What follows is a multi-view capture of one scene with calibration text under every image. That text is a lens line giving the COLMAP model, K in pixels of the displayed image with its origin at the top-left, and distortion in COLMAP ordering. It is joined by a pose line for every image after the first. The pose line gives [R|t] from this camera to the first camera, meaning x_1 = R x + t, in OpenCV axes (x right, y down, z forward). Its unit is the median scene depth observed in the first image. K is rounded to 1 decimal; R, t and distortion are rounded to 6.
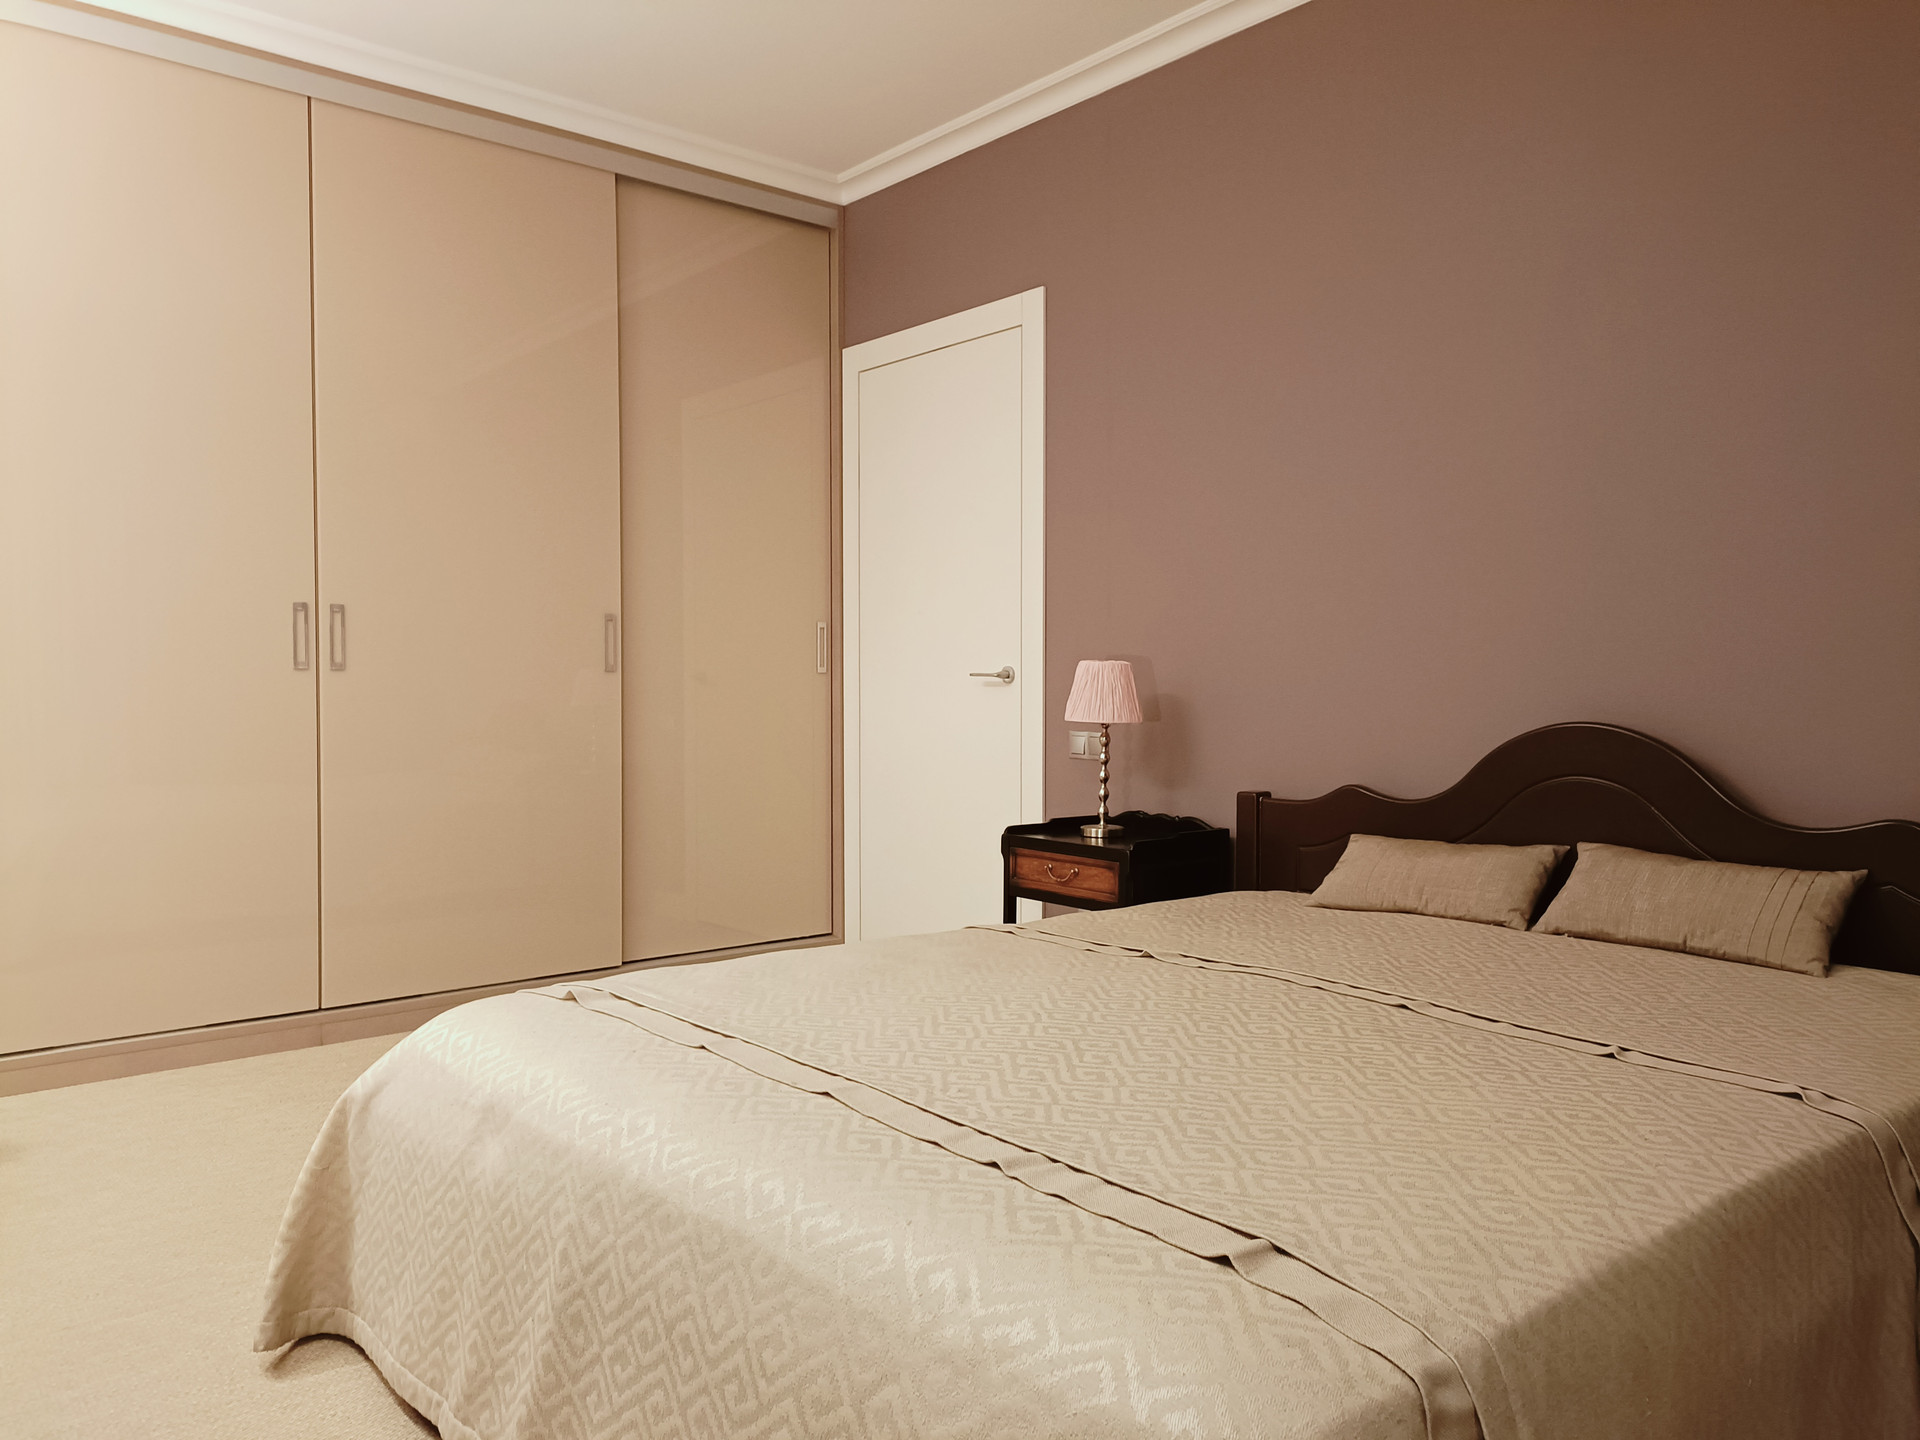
lens RADIAL K [[1407.9, 0, 952.4], [0, 1407.9, 728.6], [0, 0, 1]] dist [0.046575, -0.051442]
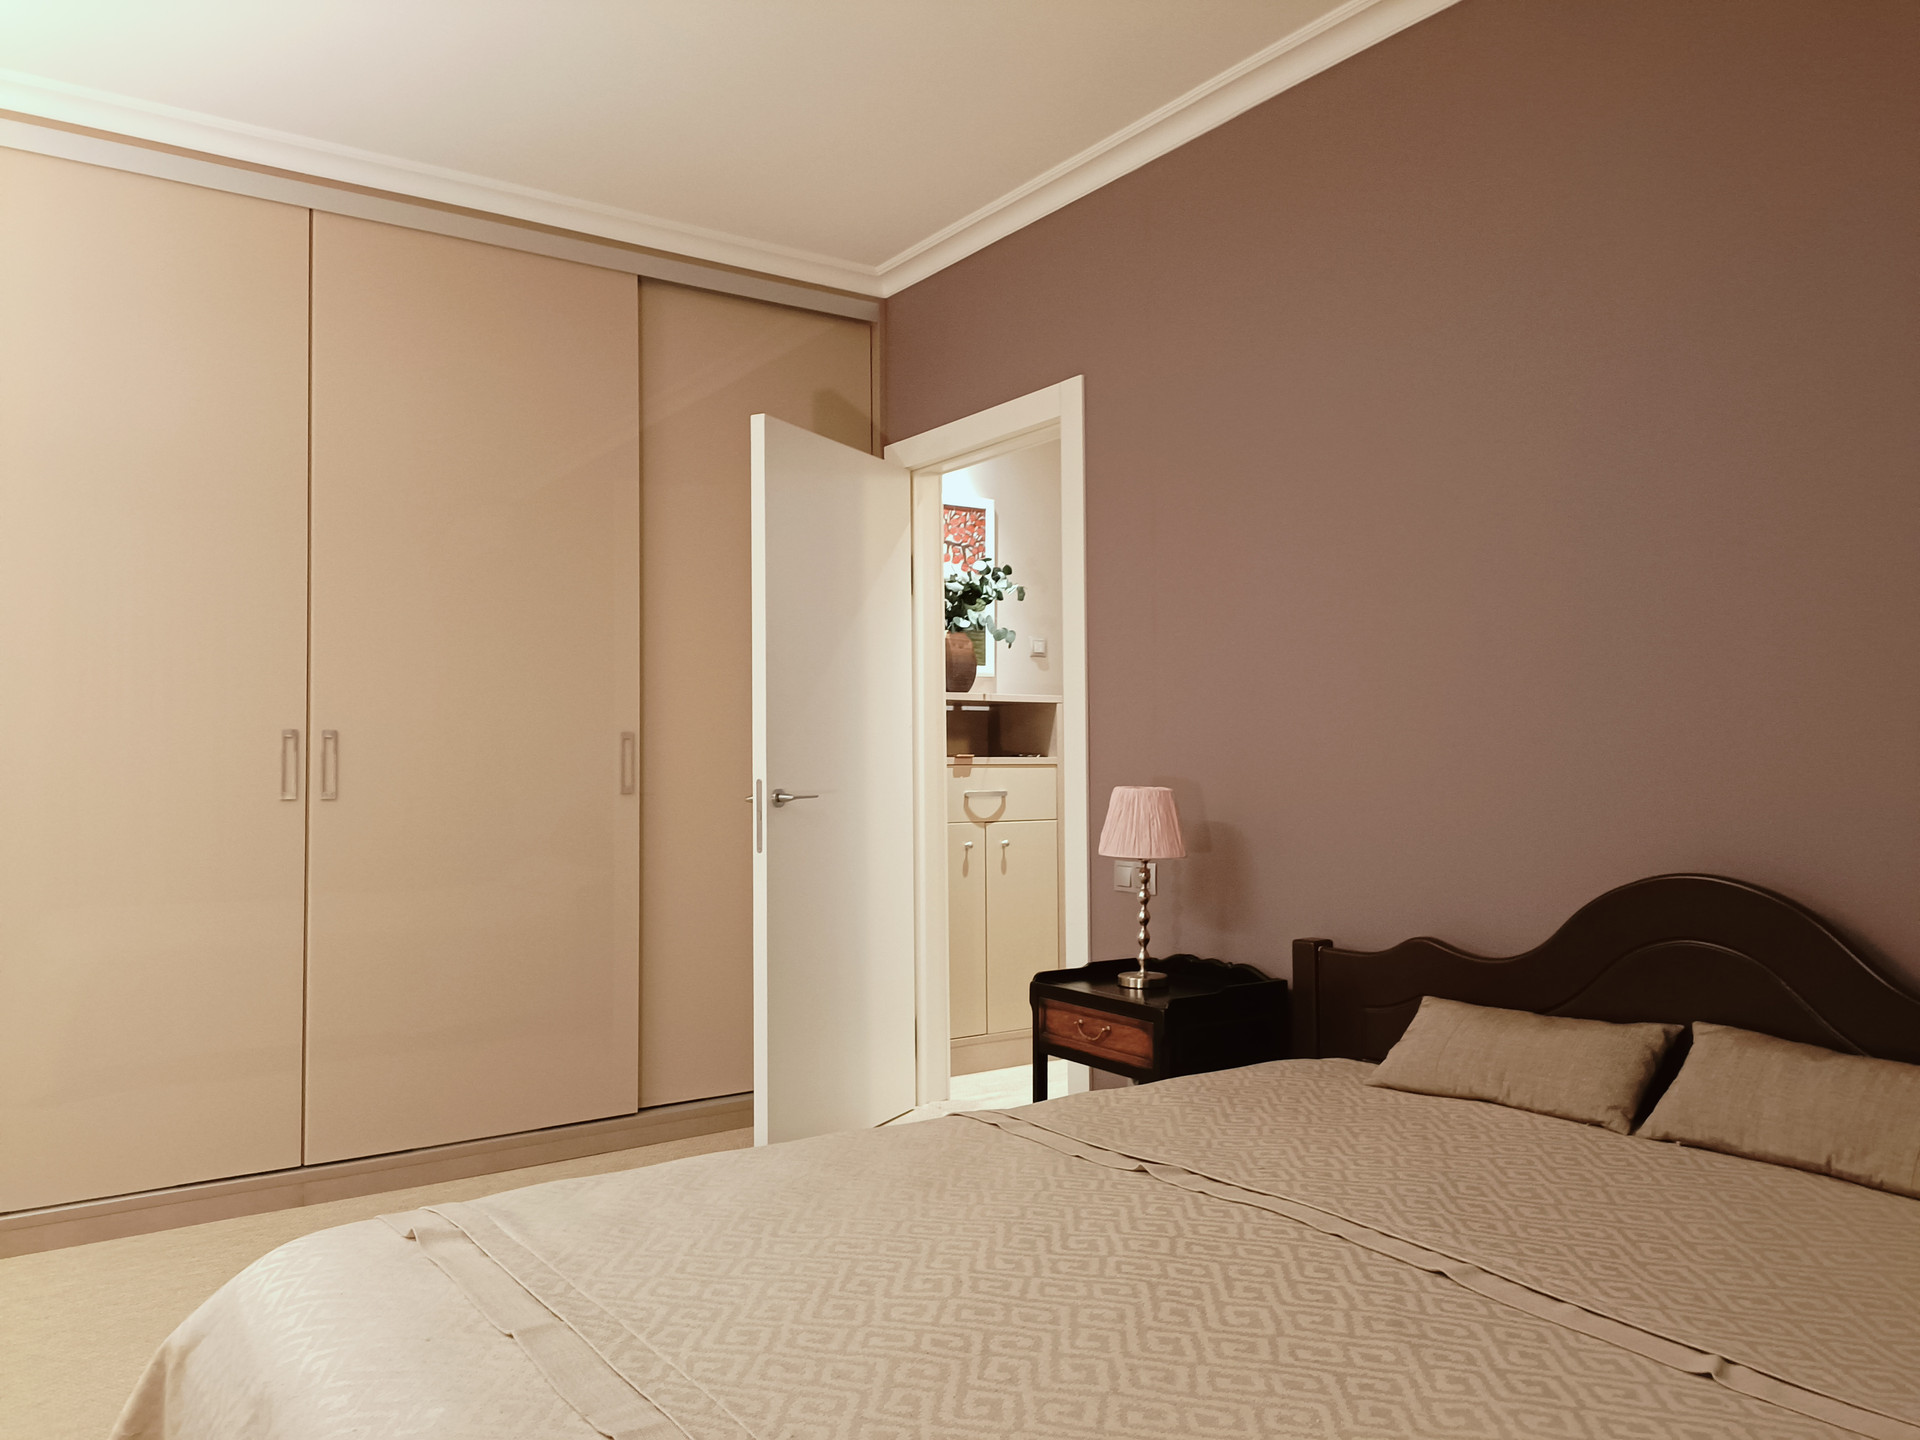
lens RADIAL K [[1407.9, 0, 952.8], [0, 1407.9, 723.0], [0, 0, 1]] dist [0.046575, -0.051442]
pose [[0.995486, -0.010982, -0.094275, 0.077288], [0.005129, 0.998056, -0.062108, -0.035366], [0.094774, 0.061344, 0.993607, 0.108453]]
